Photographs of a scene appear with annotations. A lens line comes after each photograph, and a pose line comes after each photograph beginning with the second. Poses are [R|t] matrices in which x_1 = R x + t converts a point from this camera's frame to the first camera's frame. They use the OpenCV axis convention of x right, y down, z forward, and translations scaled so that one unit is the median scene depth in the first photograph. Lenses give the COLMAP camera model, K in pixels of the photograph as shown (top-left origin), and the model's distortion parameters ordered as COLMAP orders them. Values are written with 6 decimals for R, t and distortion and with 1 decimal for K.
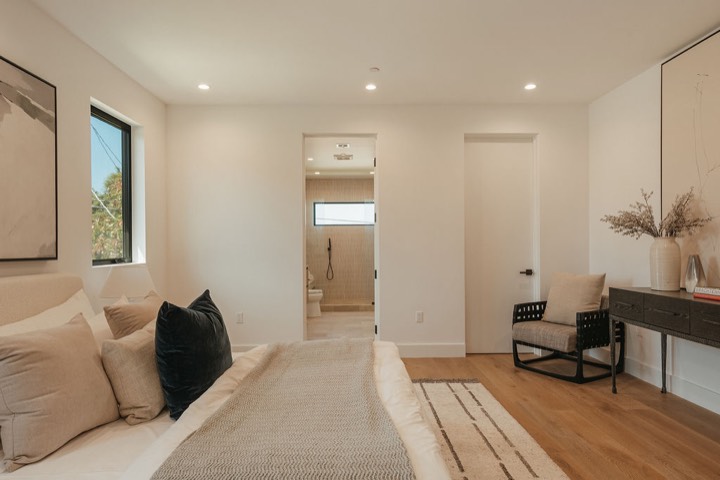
lens RADIAL K [[441.4, 0, 359.3], [0, 441.4, 251.8], [0, 0, 1]] dist [0.004442, 0.001878]
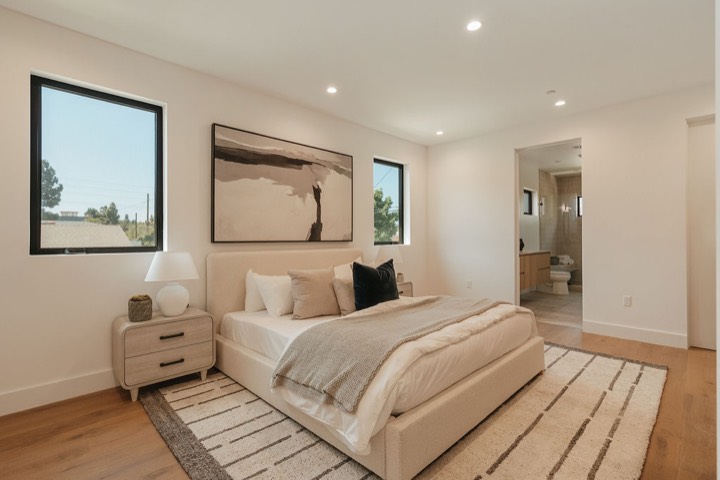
lens RADIAL K [[341.4, 0, 360.0], [0, 341.4, 240.0], [0, 0, 1]] dist [-0.000849, -0.000076]
pose [[0.698353, 0.011337, -0.715664, 0.445987], [-0.009220, 0.999934, 0.006844, -0.000154], [0.715694, 0.001819, 0.698411, -0.062460]]
